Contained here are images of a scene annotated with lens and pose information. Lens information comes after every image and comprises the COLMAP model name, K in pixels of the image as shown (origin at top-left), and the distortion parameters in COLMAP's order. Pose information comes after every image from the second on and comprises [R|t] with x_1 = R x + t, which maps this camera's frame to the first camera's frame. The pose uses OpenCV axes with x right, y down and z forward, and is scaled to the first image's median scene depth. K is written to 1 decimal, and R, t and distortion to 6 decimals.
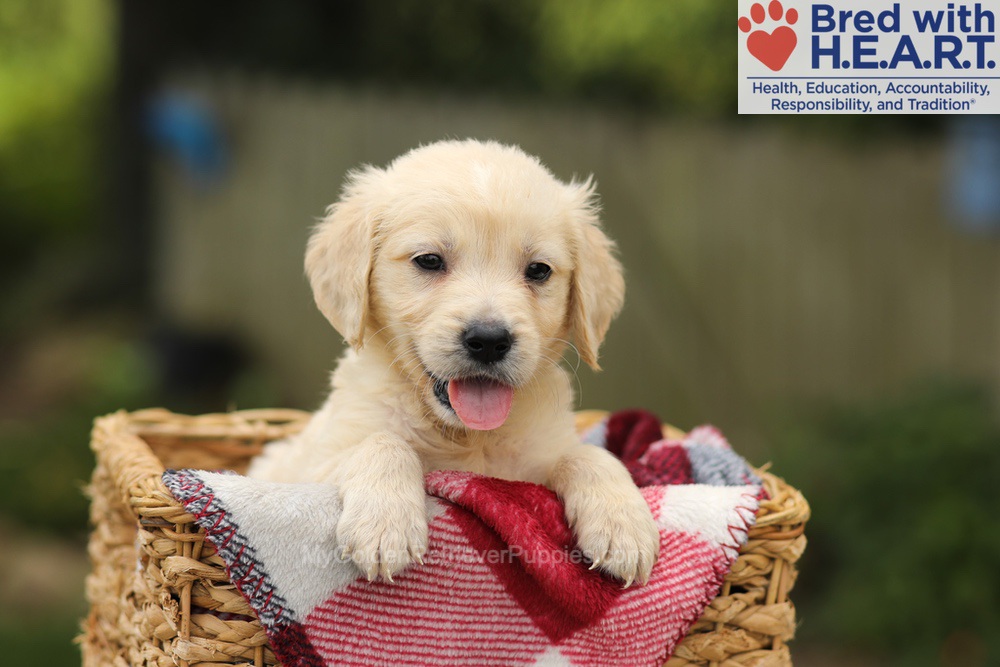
lens RADIAL K [[3228.8, 0, 500.0], [0, 3228.8, 333.5], [0, 0, 1]] dist [-0.032941, 2.098307]
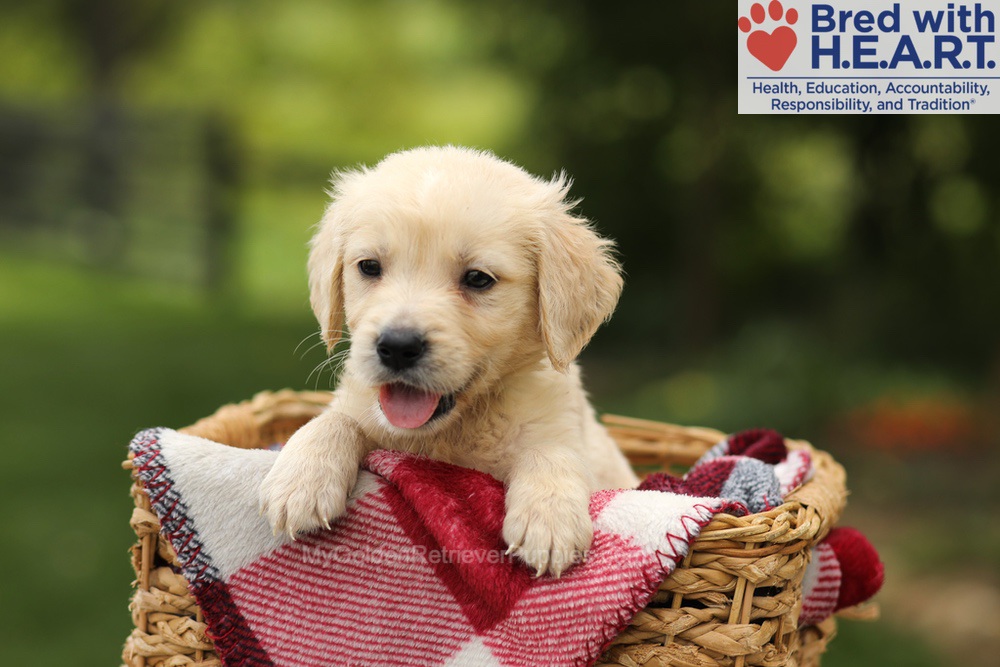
lens RADIAL K [[3228.8, 0, 500.0], [0, 3228.8, 333.5], [0, 0, 1]] dist [-0.032941, 2.098307]
pose [[0.894092, 0.059906, -0.443860, 0.457405], [-0.082947, 0.996019, -0.032656, 0.035655], [0.440136, 0.066014, 0.895501, 0.102629]]
